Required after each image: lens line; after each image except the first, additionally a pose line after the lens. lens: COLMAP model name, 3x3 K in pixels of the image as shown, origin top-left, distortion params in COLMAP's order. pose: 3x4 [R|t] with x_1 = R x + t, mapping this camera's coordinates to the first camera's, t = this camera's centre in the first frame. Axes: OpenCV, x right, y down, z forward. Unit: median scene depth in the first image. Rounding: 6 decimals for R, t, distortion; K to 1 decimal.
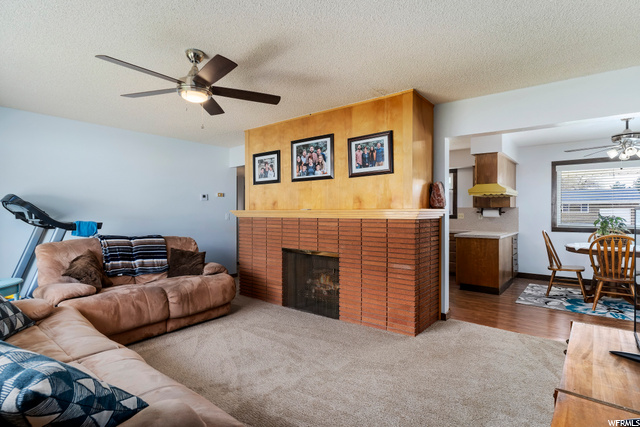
lens RADIAL K [[331.5, 0, 317.7], [0, 331.5, 212.5], [0, 0, 1]] dist [-0.016513, 0.000759]
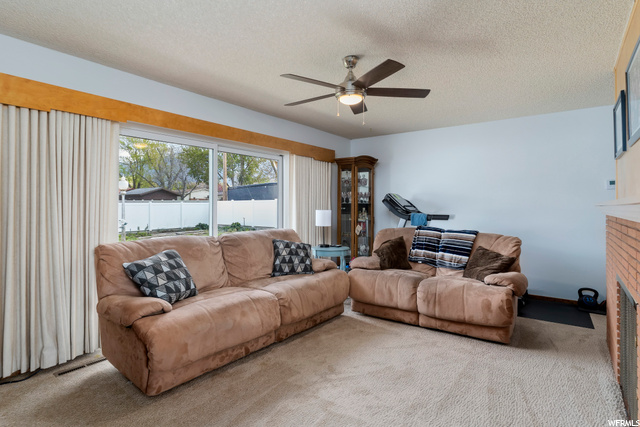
lens RADIAL K [[331.5, 0, 315.1], [0, 331.5, 205.3], [0, 0, 1]] dist [-0.016513, 0.000759]
pose [[0.017706, -0.002726, -0.999840, 0.522153], [-0.004197, 0.999987, -0.002800, 0.001682], [0.999834, 0.004246, 0.017695, 0.642019]]
